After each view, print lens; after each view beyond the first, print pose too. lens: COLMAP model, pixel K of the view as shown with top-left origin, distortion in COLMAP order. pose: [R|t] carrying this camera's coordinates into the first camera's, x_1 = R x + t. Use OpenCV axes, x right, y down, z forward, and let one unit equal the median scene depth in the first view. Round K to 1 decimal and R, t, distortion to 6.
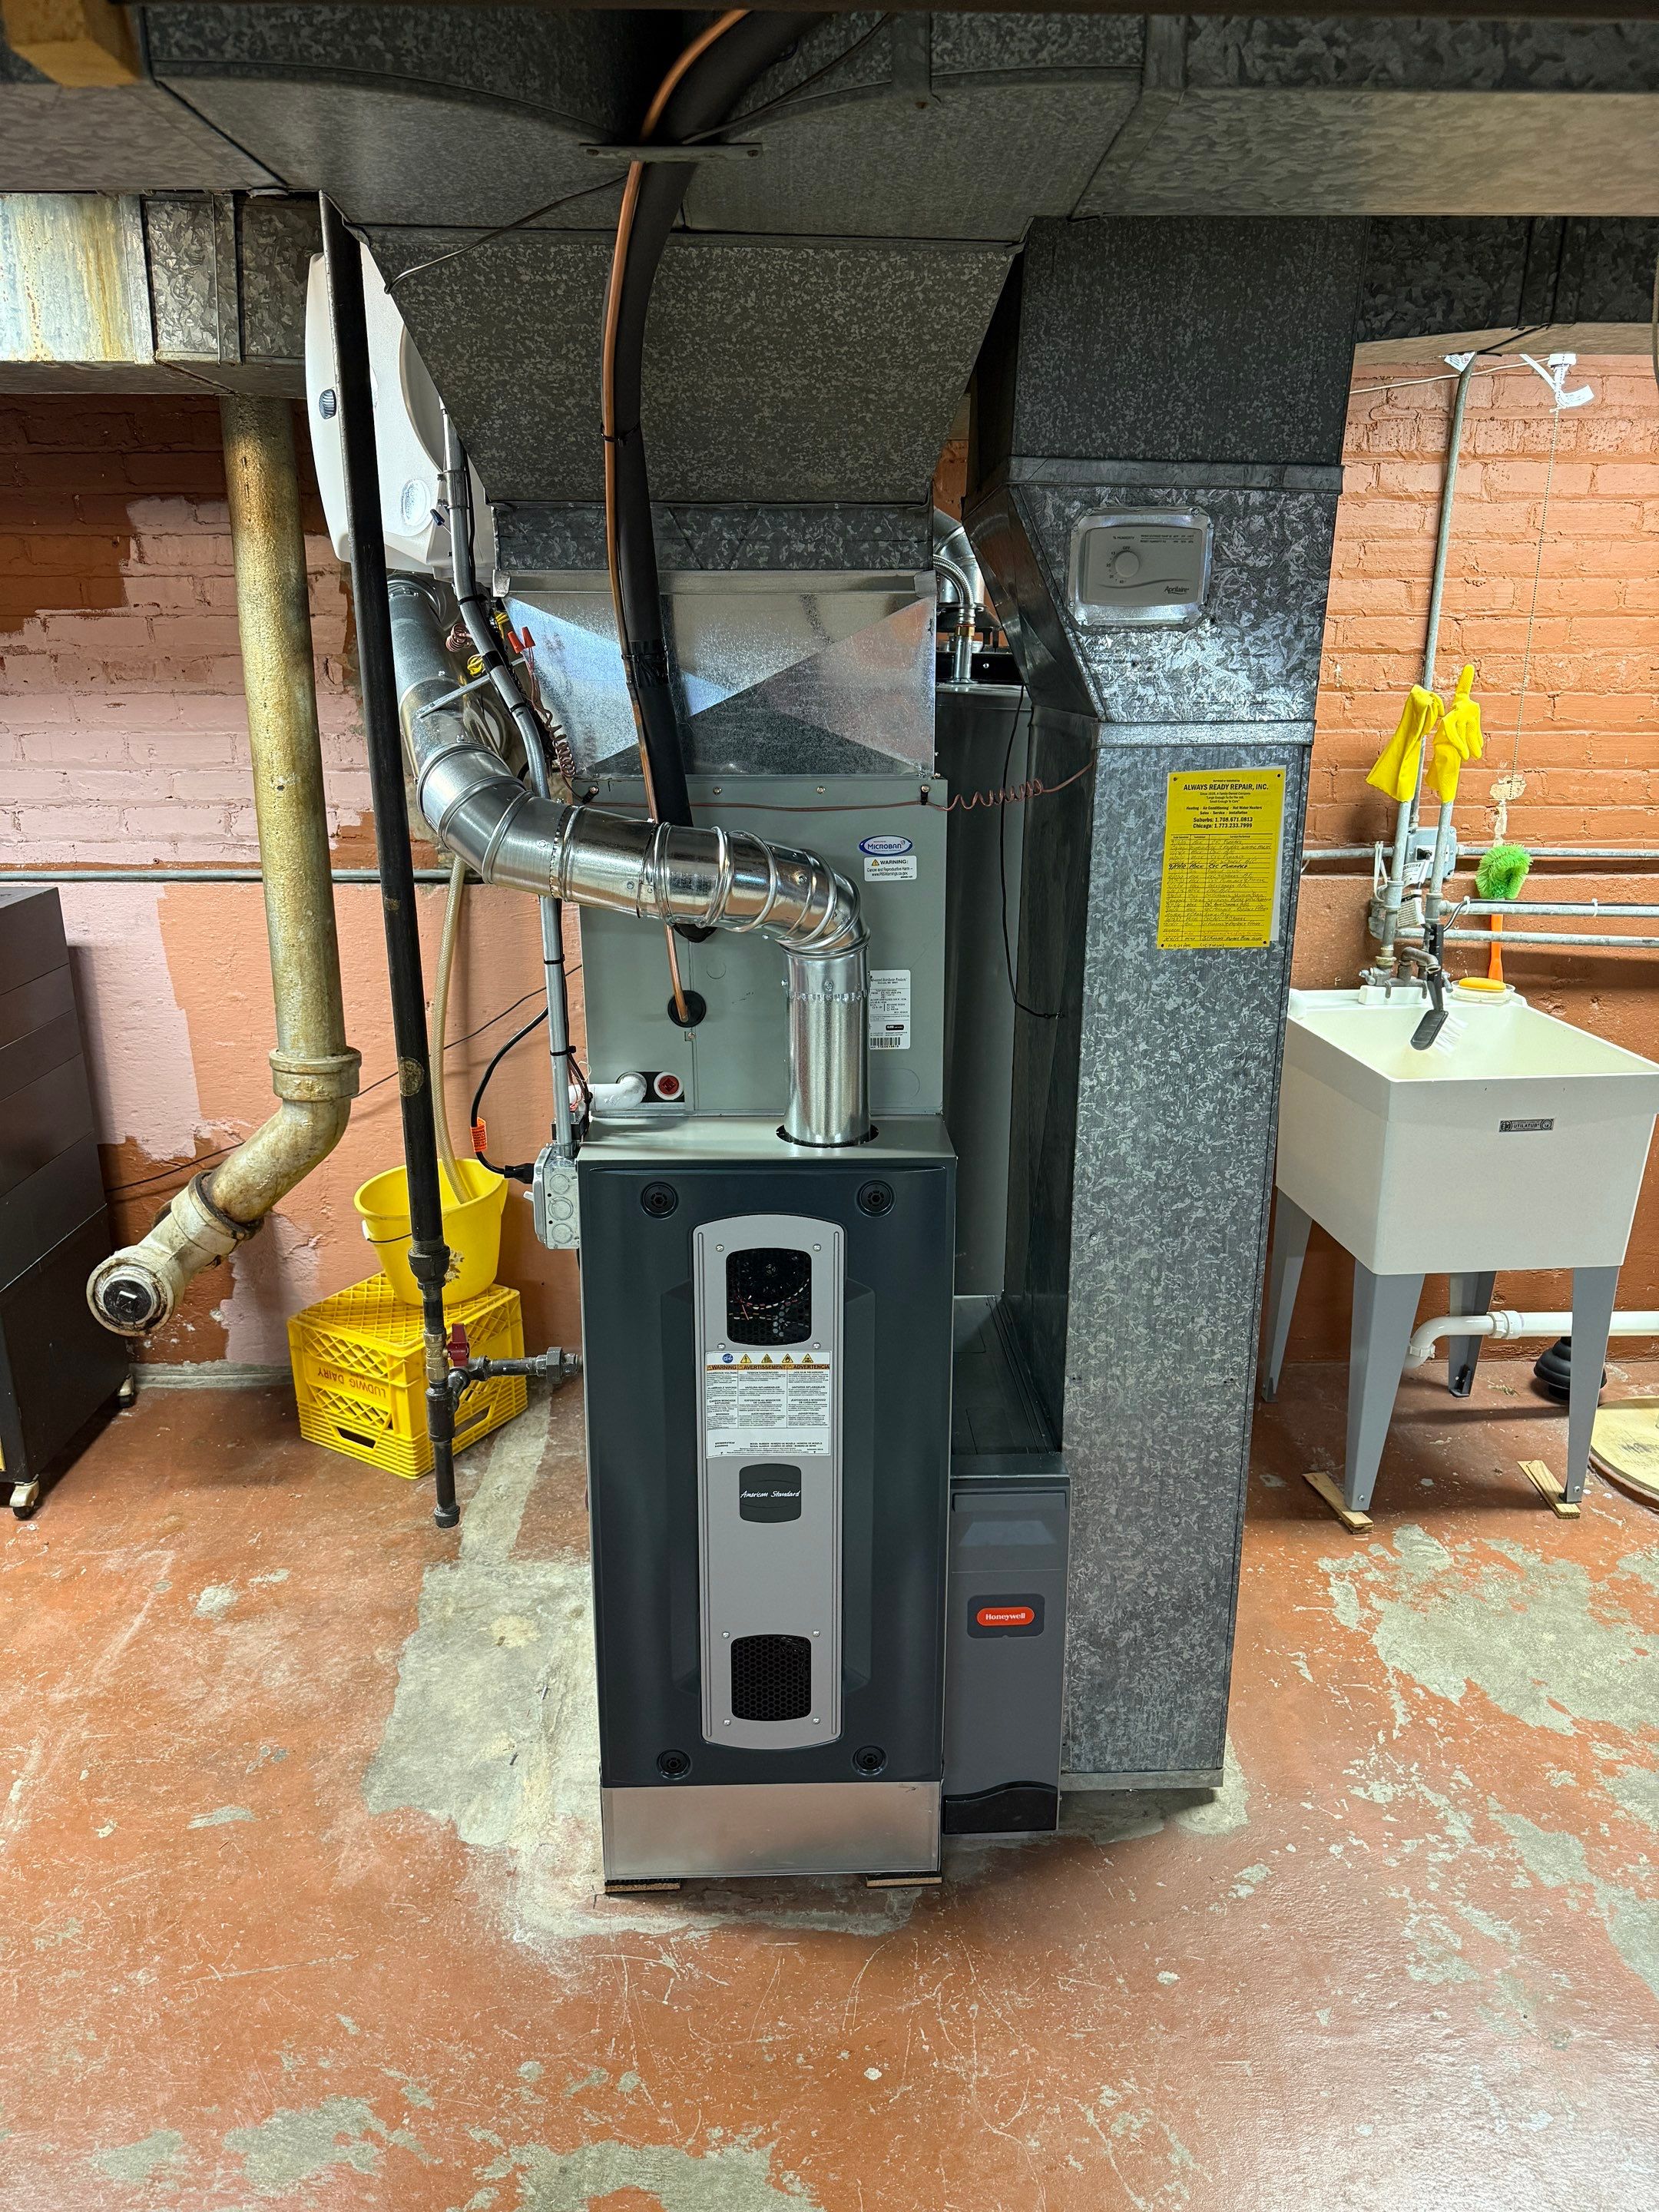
lens RADIAL K [[1578.7, 0, 814.8], [0, 1578.7, 1106.1], [0, 0, 1]] dist [0.041278, -0.042908]
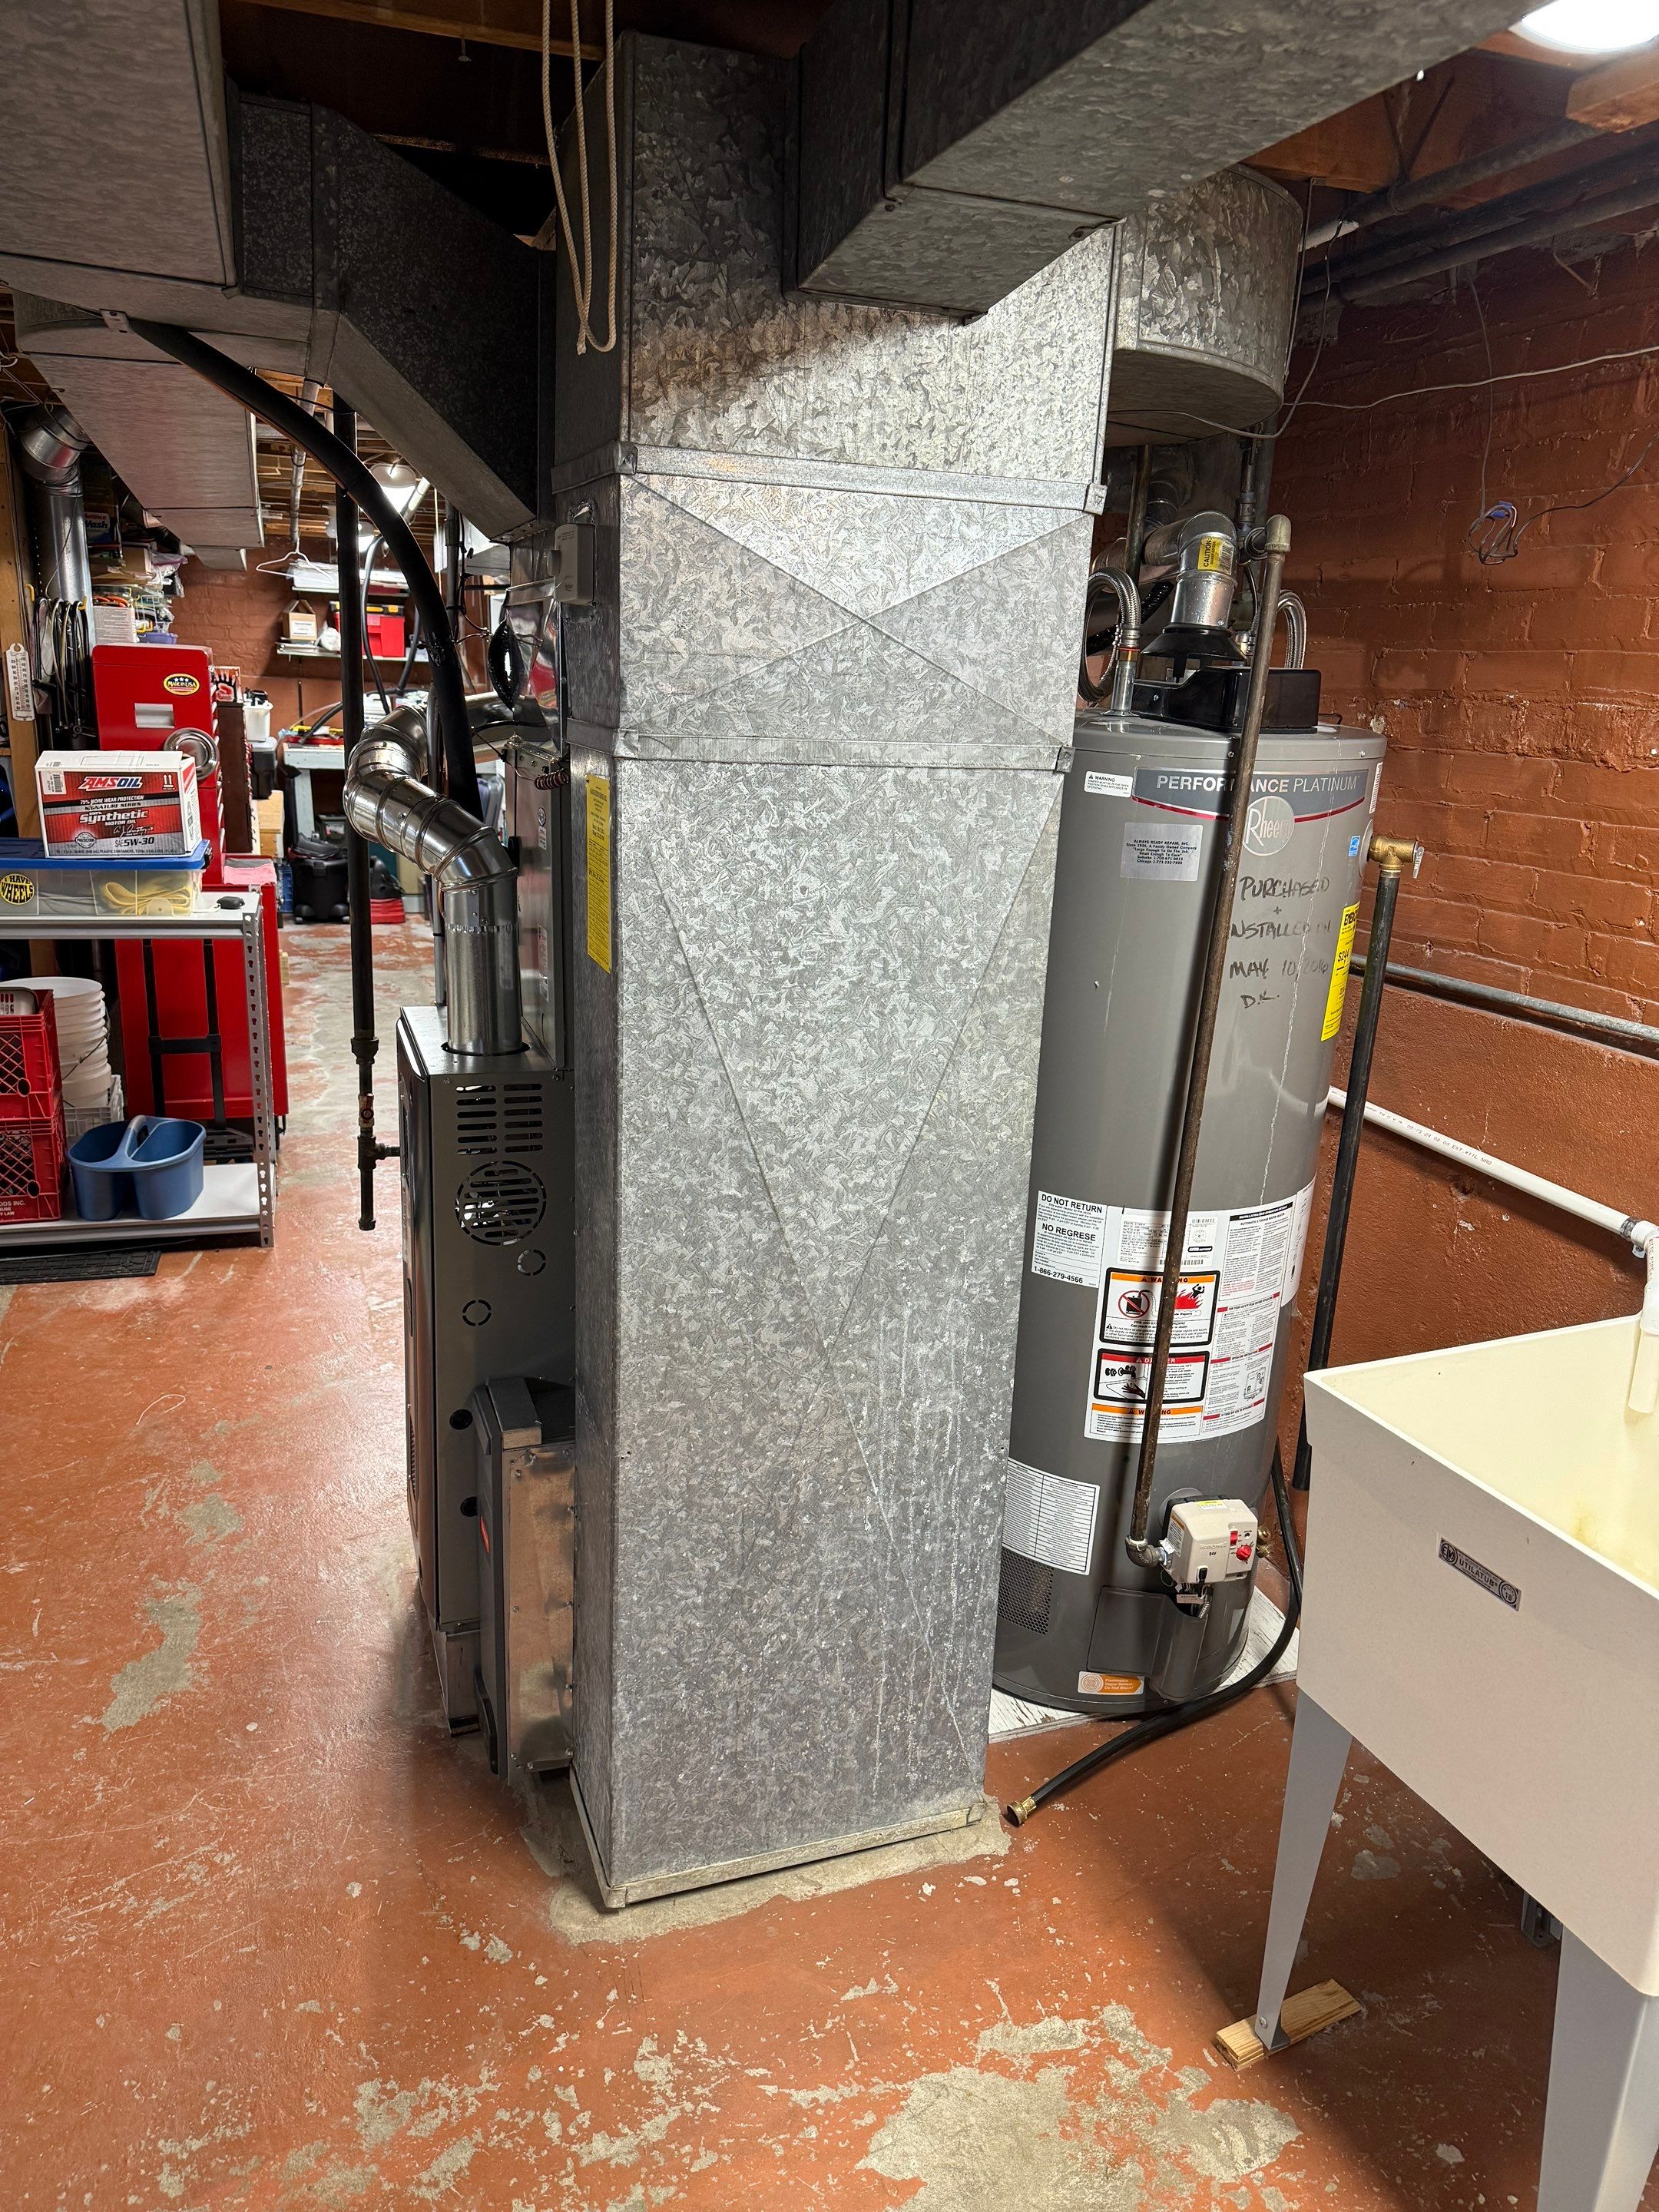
lens RADIAL K [[1578.7, 0, 818.8], [0, 1578.7, 1086.0], [0, 0, 1]] dist [0.041278, -0.042908]
pose [[0.294161, 0.259707, -0.919794, 1.174041], [-0.310675, 0.936094, 0.164951, -0.227631], [0.903853, 0.237235, 0.356047, 0.794768]]
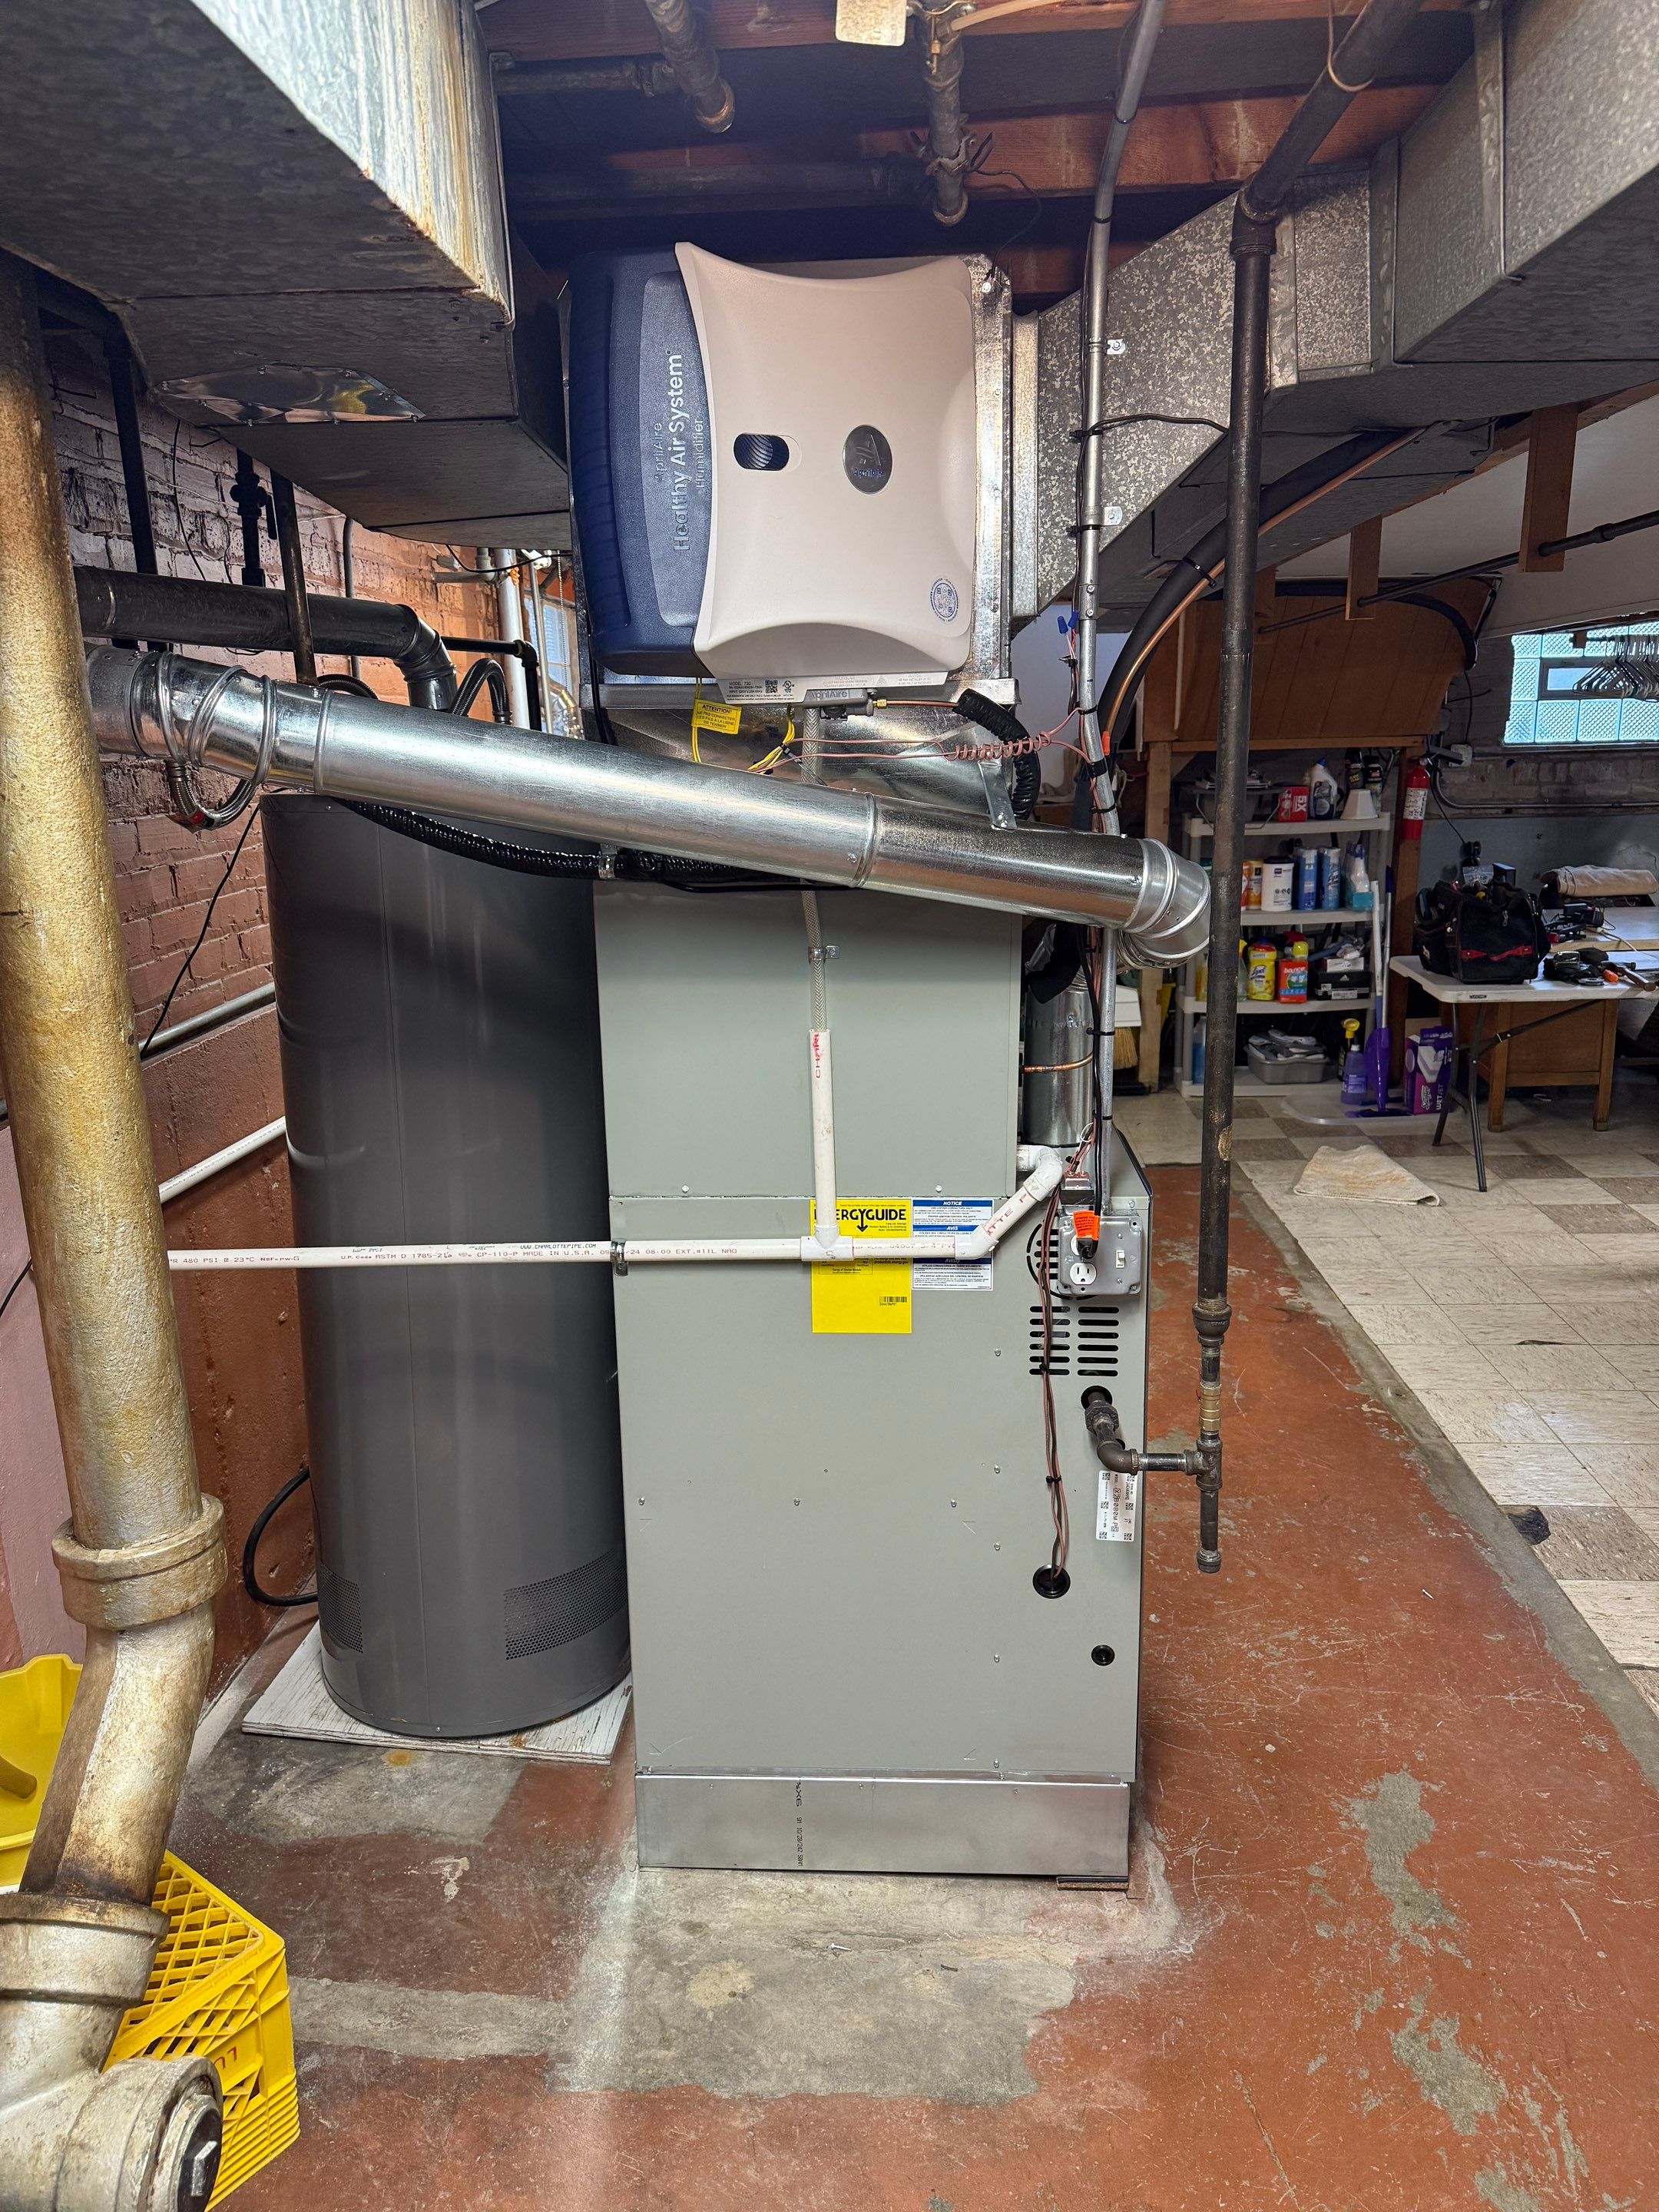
lens RADIAL K [[1578.7, 0, 828.6], [0, 1578.7, 1095.9], [0, 0, 1]] dist [0.041278, -0.042908]
pose [[0.074816, -0.232121, 0.969805, -1.154124], [0.299715, 0.932799, 0.200142, -0.303018], [-0.951091, 0.275691, 0.139359, 0.971337]]
